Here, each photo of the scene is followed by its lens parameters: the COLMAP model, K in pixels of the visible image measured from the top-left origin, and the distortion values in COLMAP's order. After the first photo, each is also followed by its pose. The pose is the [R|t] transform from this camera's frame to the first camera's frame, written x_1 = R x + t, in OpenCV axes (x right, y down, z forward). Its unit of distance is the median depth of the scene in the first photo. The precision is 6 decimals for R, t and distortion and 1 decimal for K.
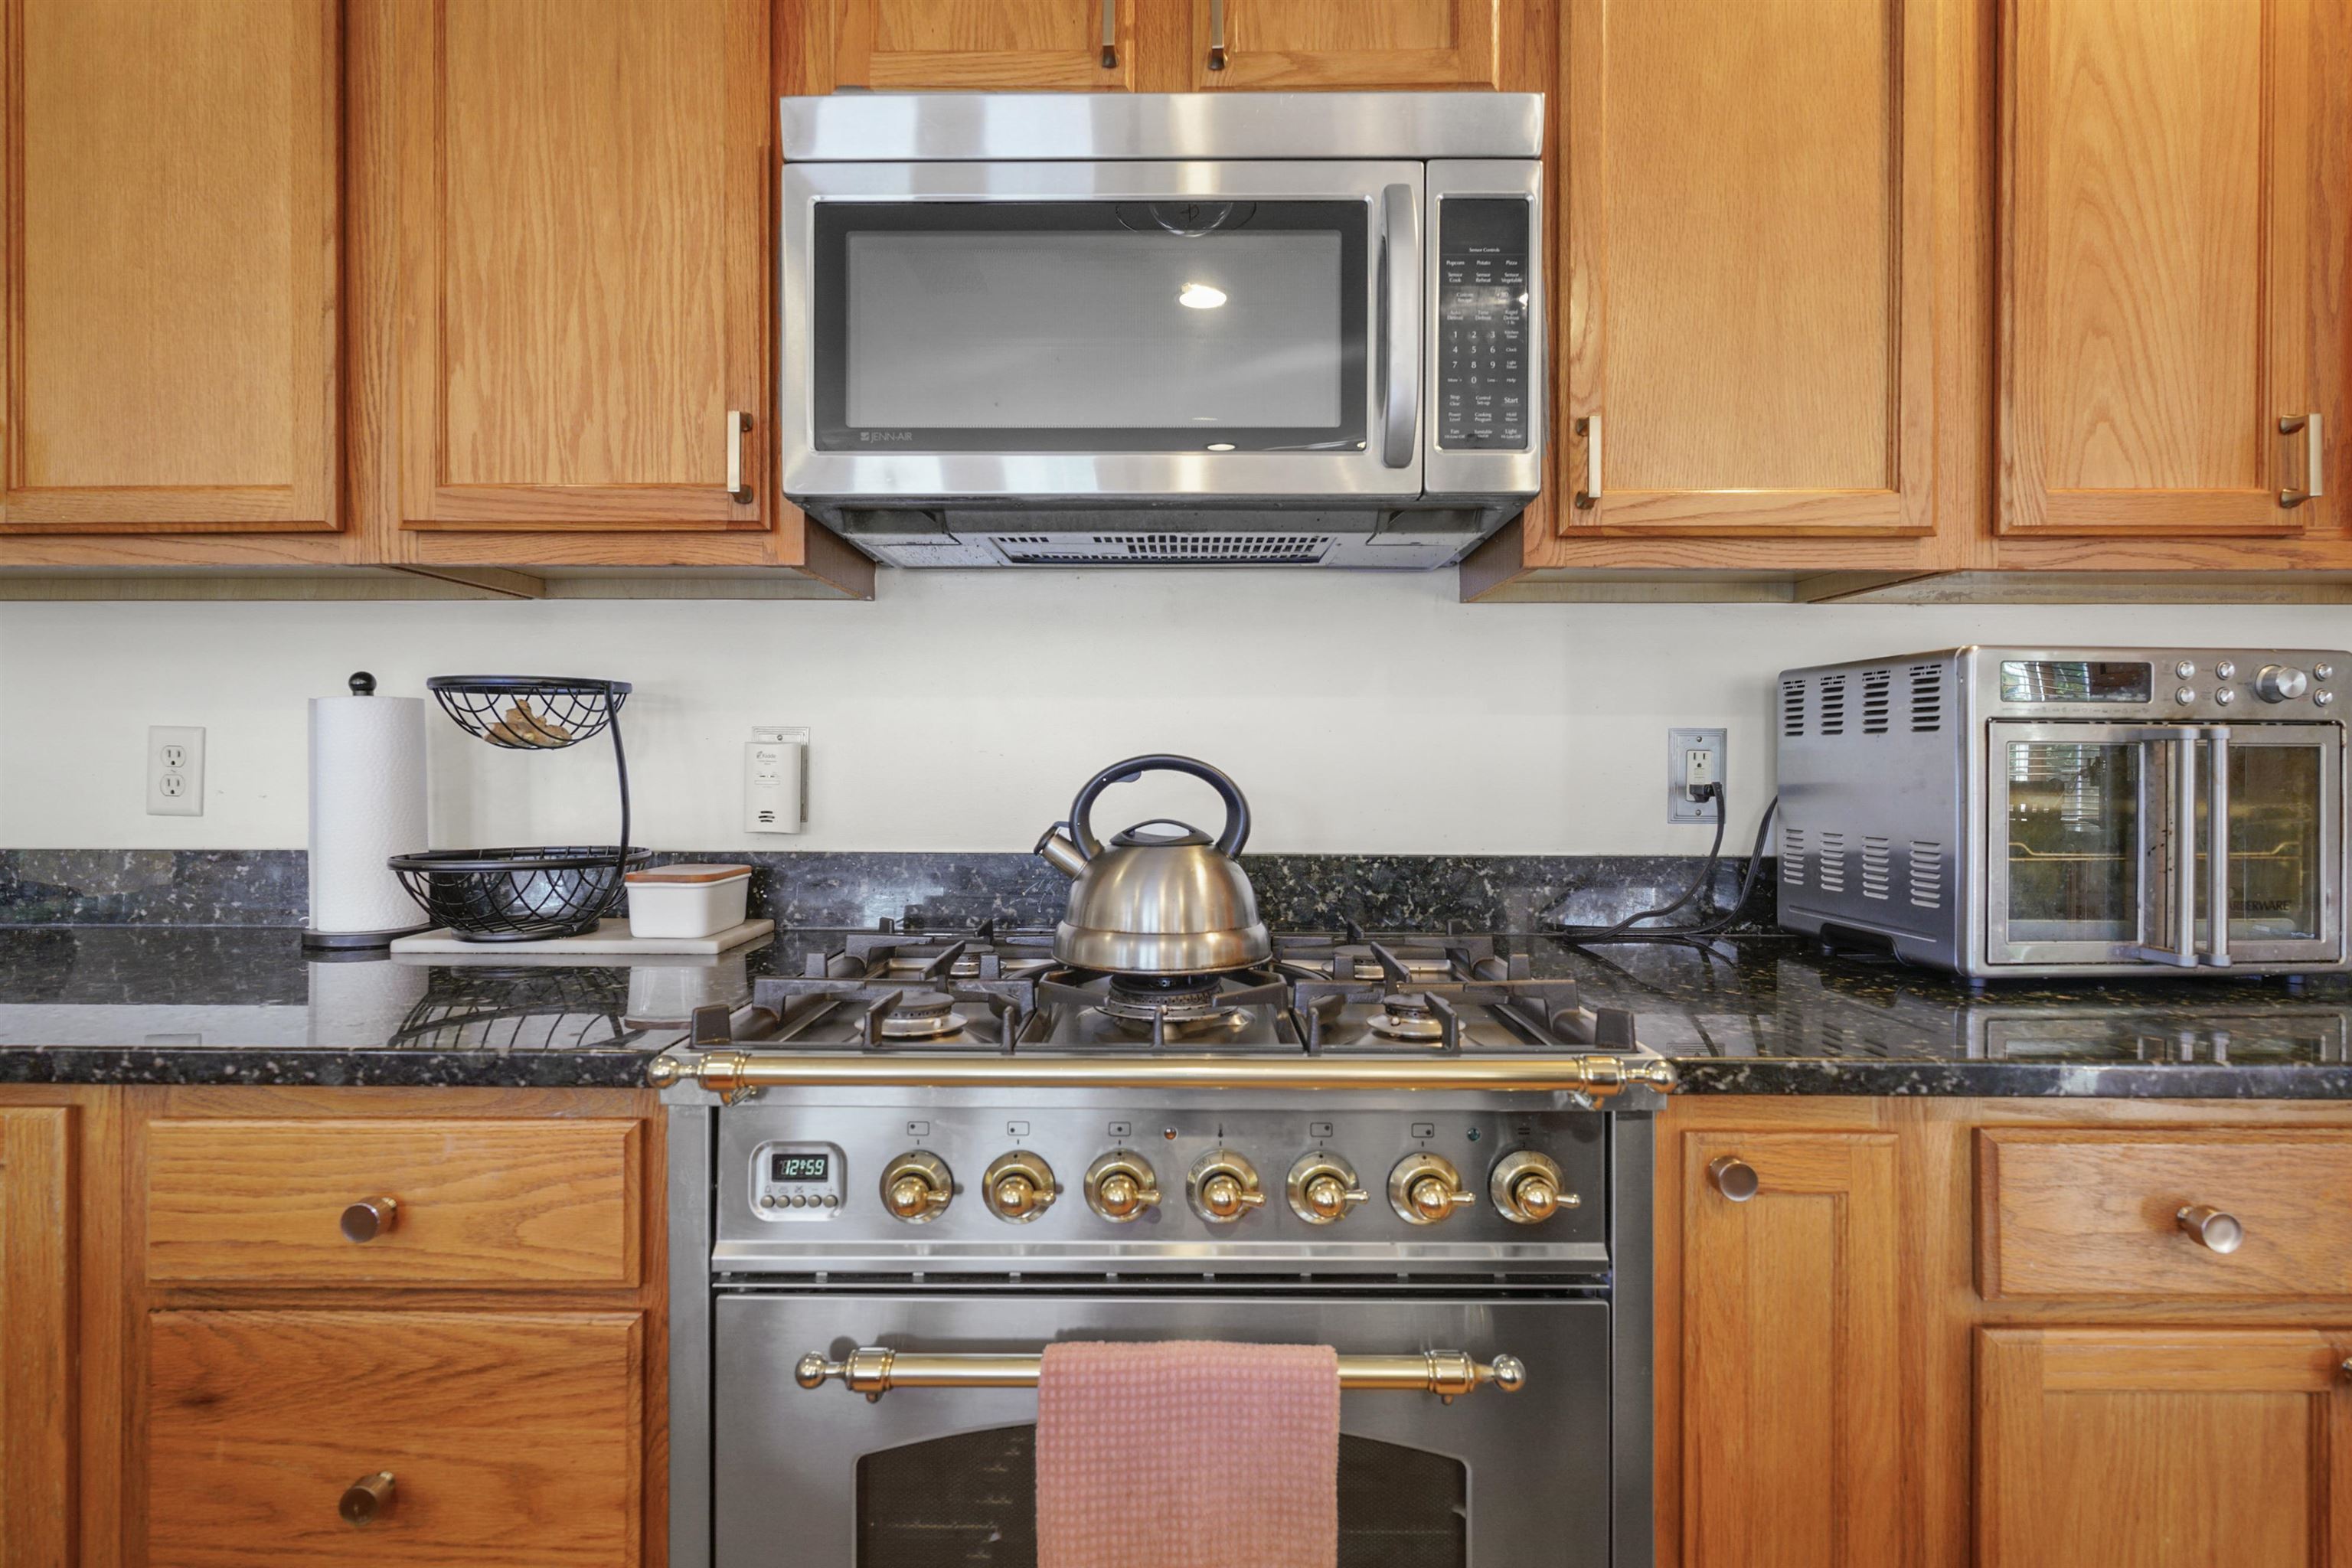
lens RADIAL K [[1155.3, 0, 1177.9], [0, 1155.3, 758.9], [0, 0, 1]] dist [-0.003374, -0.000111]
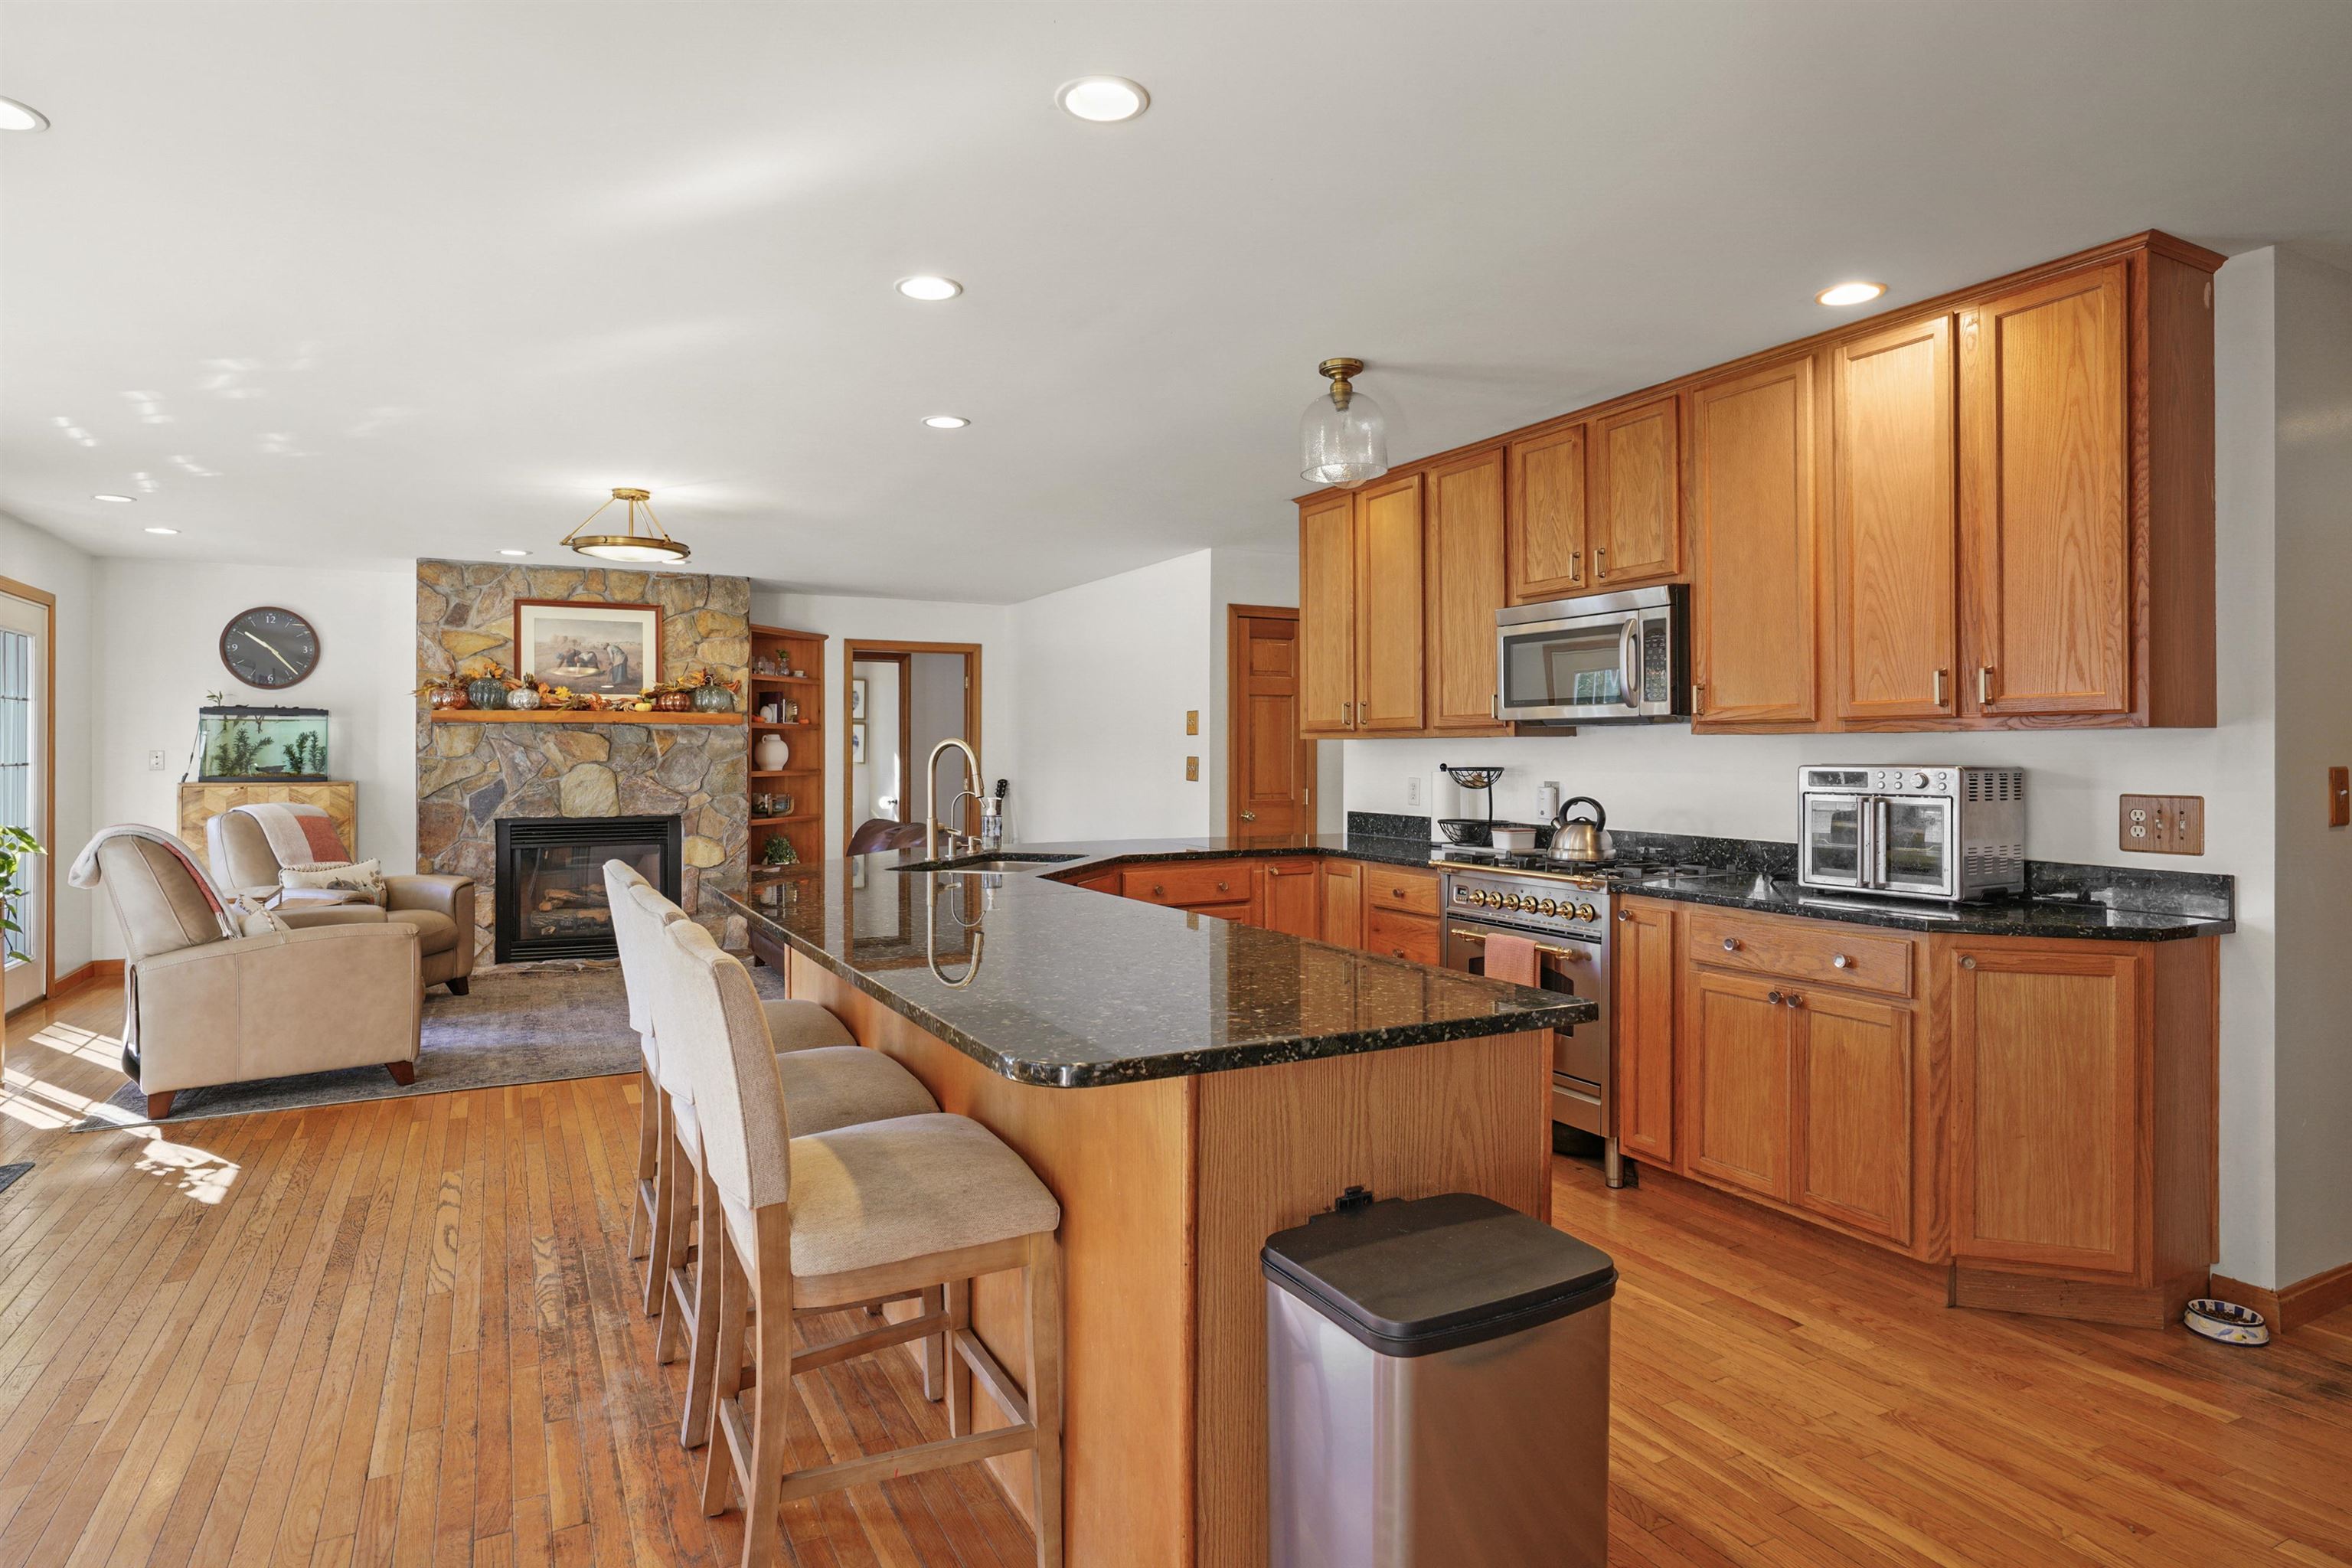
lens RADIAL K [[1282.0, 0, 1174.4], [0, 1282.0, 748.5], [0, 0, 1]] dist [0.001953, 0.000267]
pose [[0.476022, -0.005198, -0.879418, 2.533388], [-0.002151, 0.999973, -0.007075, -0.107791], [0.879431, 0.005259, 0.475998, -1.673165]]
